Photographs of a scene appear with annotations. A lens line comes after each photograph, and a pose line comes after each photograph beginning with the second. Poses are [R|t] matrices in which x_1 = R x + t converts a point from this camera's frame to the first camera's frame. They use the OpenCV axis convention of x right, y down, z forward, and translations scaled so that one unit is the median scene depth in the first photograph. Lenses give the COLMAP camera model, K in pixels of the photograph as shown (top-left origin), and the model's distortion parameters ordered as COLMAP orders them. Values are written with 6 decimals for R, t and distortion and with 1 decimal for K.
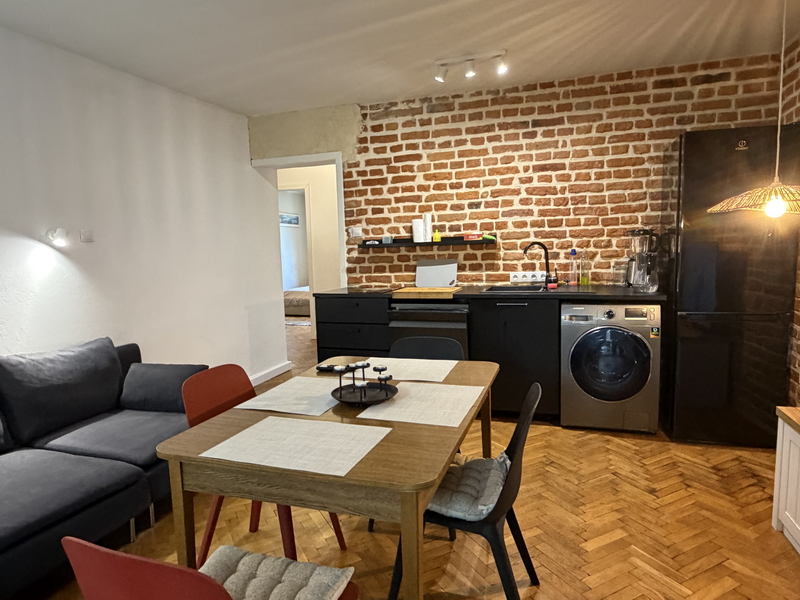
lens RADIAL K [[514.4, 0, 397.5], [0, 514.4, 301.7], [0, 0, 1]] dist [-0.004391, 0.005348]
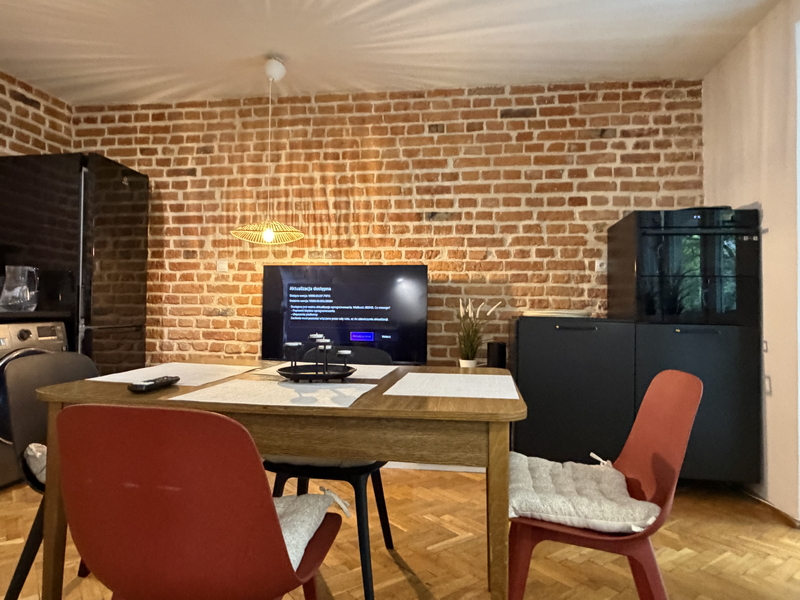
lens RADIAL K [[514.4, 0, 400.0], [0, 514.4, 296.9], [0, 0, 1]] dist [-0.004391, 0.005348]
pose [[-0.176064, 0.048189, 0.983198, -0.437764], [0.107194, 0.993800, -0.029513, 0.045971], [-0.978525, 0.100197, -0.180138, 0.473599]]
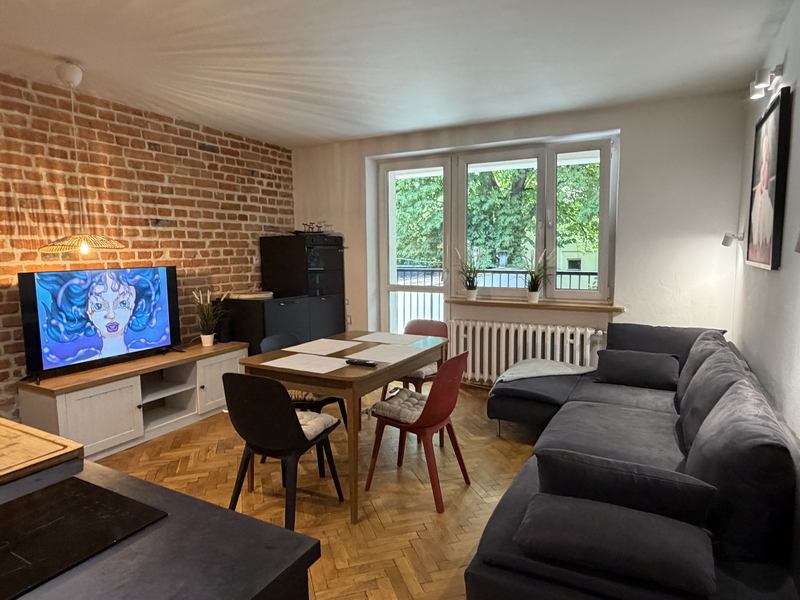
lens RADIAL K [[494.9, 0, 399.6], [0, 494.9, 300.9], [0, 0, 1]] dist [0.005203, -0.003647]
pose [[-0.984682, 0.023235, 0.172807, -0.238389], [0.060274, 0.975343, 0.212306, -0.148915], [-0.163613, 0.219469, -0.961803, 1.207832]]
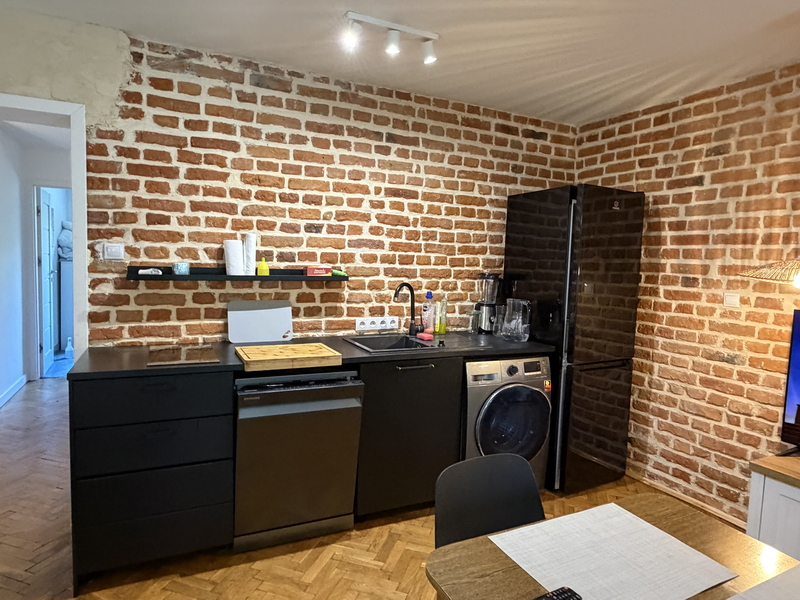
lens RADIAL K [[494.9, 0, 399.6], [0, 494.9, 297.9], [0, 0, 1]] dist [0.005203, -0.003647]
pose [[0.707508, 0.001222, 0.706705, -0.287977], [0.023956, 0.999382, -0.025712, -0.072017], [-0.706300, 0.035121, 0.707041, 0.450723]]
